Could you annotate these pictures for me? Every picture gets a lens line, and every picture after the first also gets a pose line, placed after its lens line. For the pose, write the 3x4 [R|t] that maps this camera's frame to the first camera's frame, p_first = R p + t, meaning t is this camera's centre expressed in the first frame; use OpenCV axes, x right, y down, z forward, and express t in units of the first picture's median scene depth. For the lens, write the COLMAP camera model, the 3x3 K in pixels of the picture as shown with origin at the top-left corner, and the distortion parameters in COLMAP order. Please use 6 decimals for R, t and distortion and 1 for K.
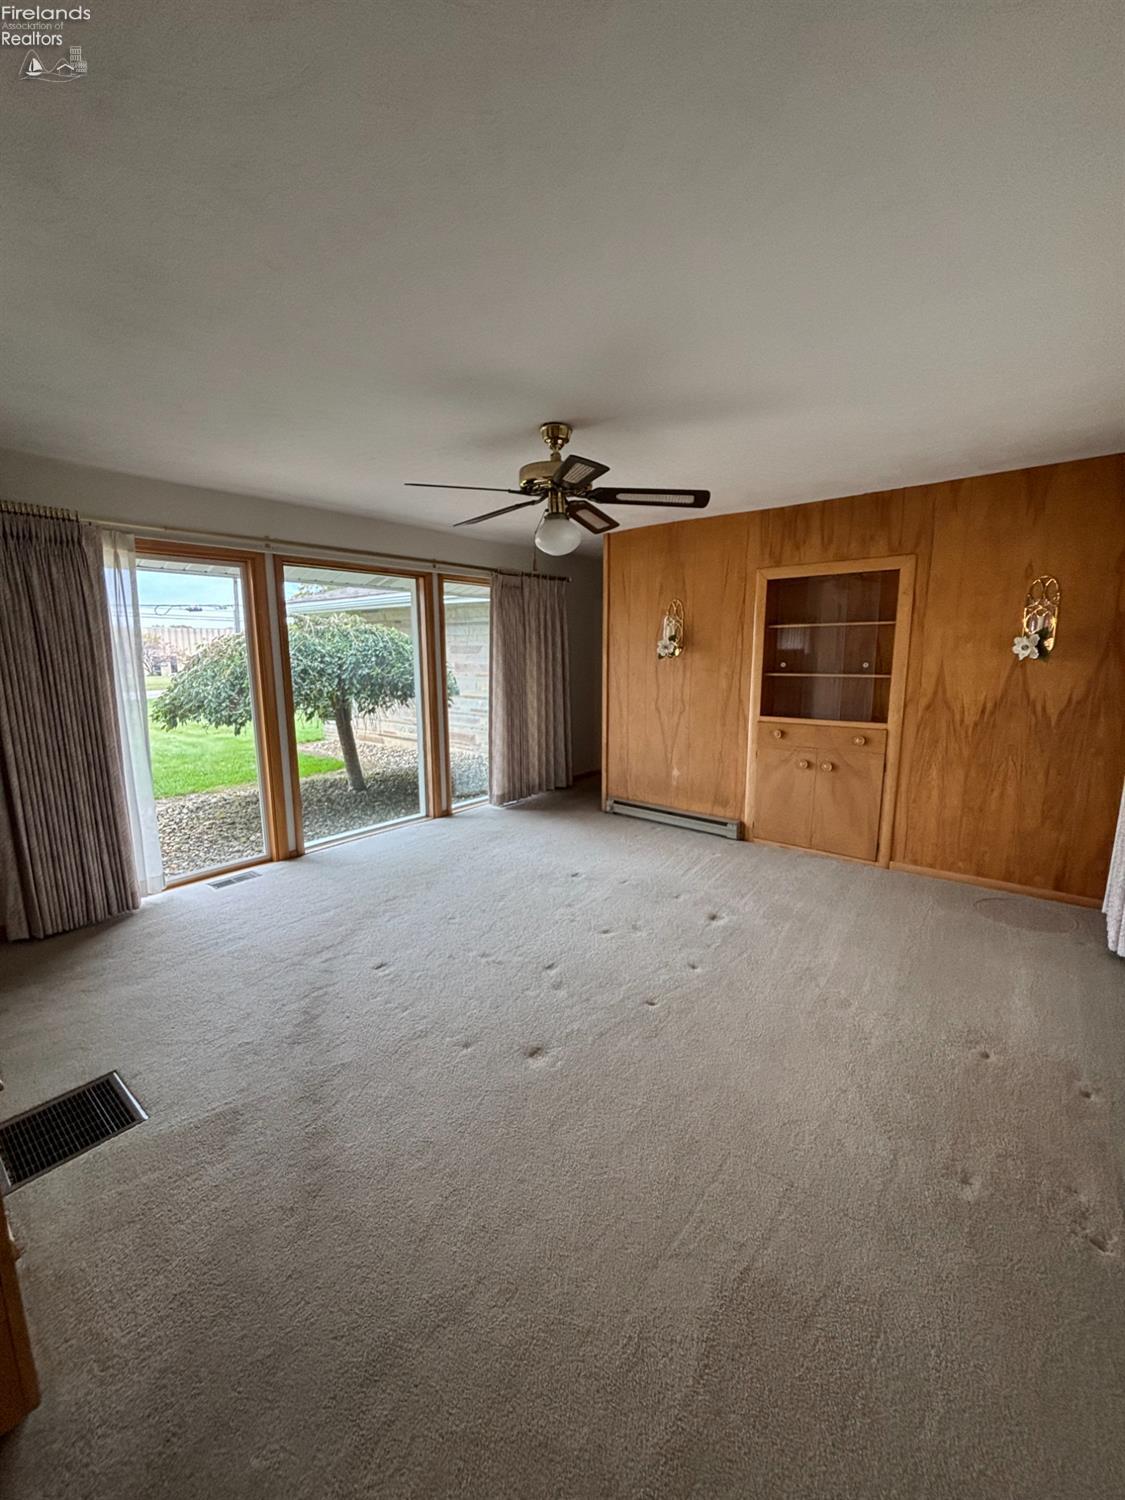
lens RADIAL K [[604.1, 0, 551.9], [0, 604.1, 754.4], [0, 0, 1]] dist [0.004727, -0.002082]
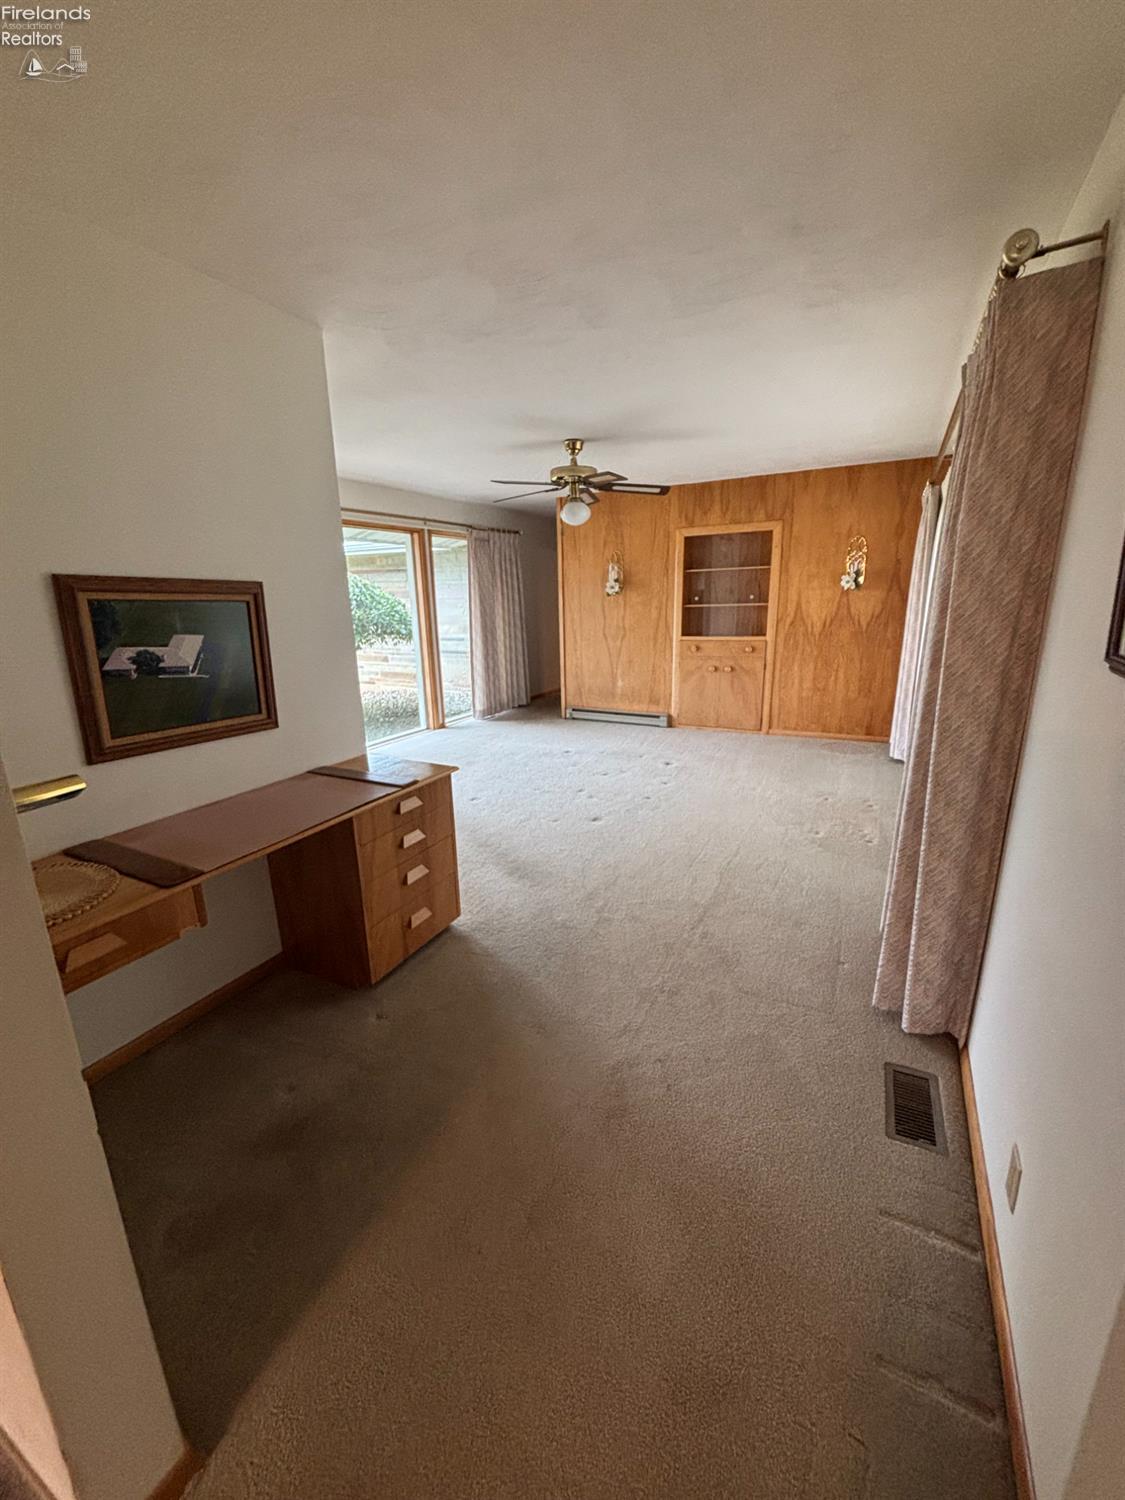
lens RADIAL K [[604.1, 0, 548.1], [0, 604.1, 753.4], [0, 0, 1]] dist [0.004727, -0.002082]
pose [[0.981401, -0.066678, 0.180016, -0.236360], [0.051755, 0.994918, 0.086364, 0.072157], [-0.184860, -0.075441, 0.979865, -0.344364]]
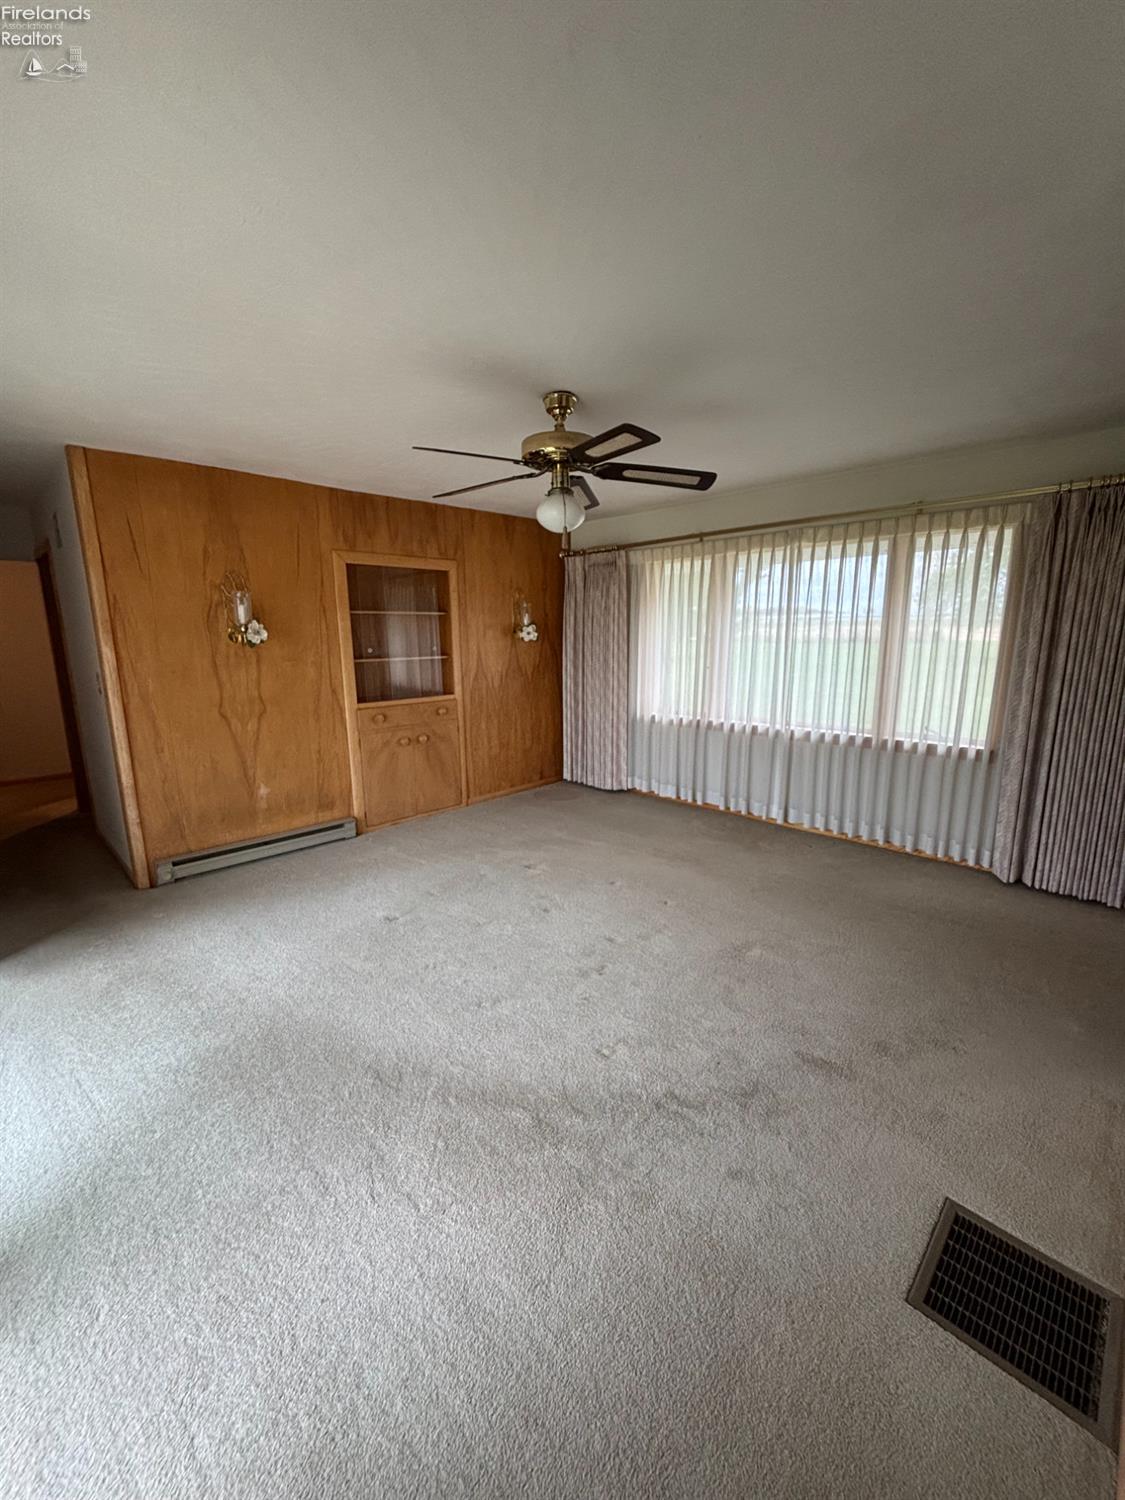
lens RADIAL K [[604.1, 0, 571.1], [0, 604.1, 751.8], [0, 0, 1]] dist [0.004727, -0.002082]
pose [[0.081367, -0.188295, 0.978736, -0.620798], [0.179066, 0.968775, 0.171492, -0.097506], [-0.980467, 0.161304, 0.112544, 0.586769]]
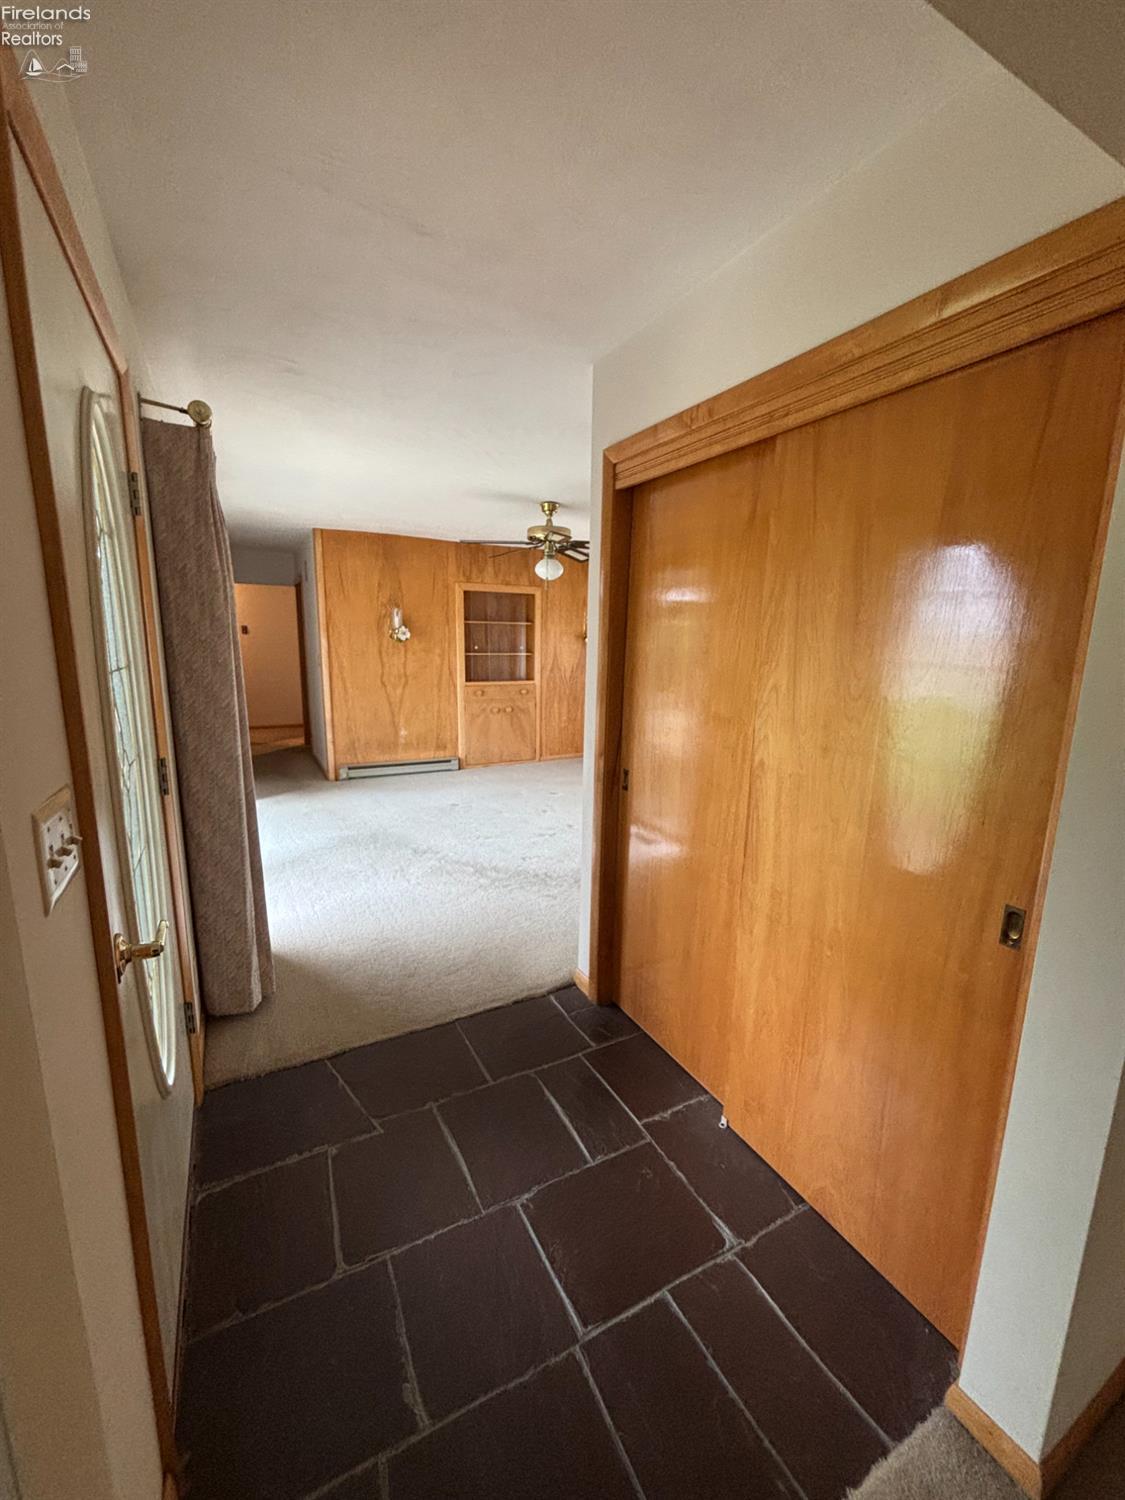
lens RADIAL K [[604.1, 0, 585.2], [0, 604.1, 755.8], [0, 0, 1]] dist [0.004727, -0.002082]
pose [[0.342596, -0.162921, 0.925248, -0.987799], [0.137655, 0.982925, 0.122107, -0.027728], [-0.929343, 0.085532, 0.359173, 0.221384]]
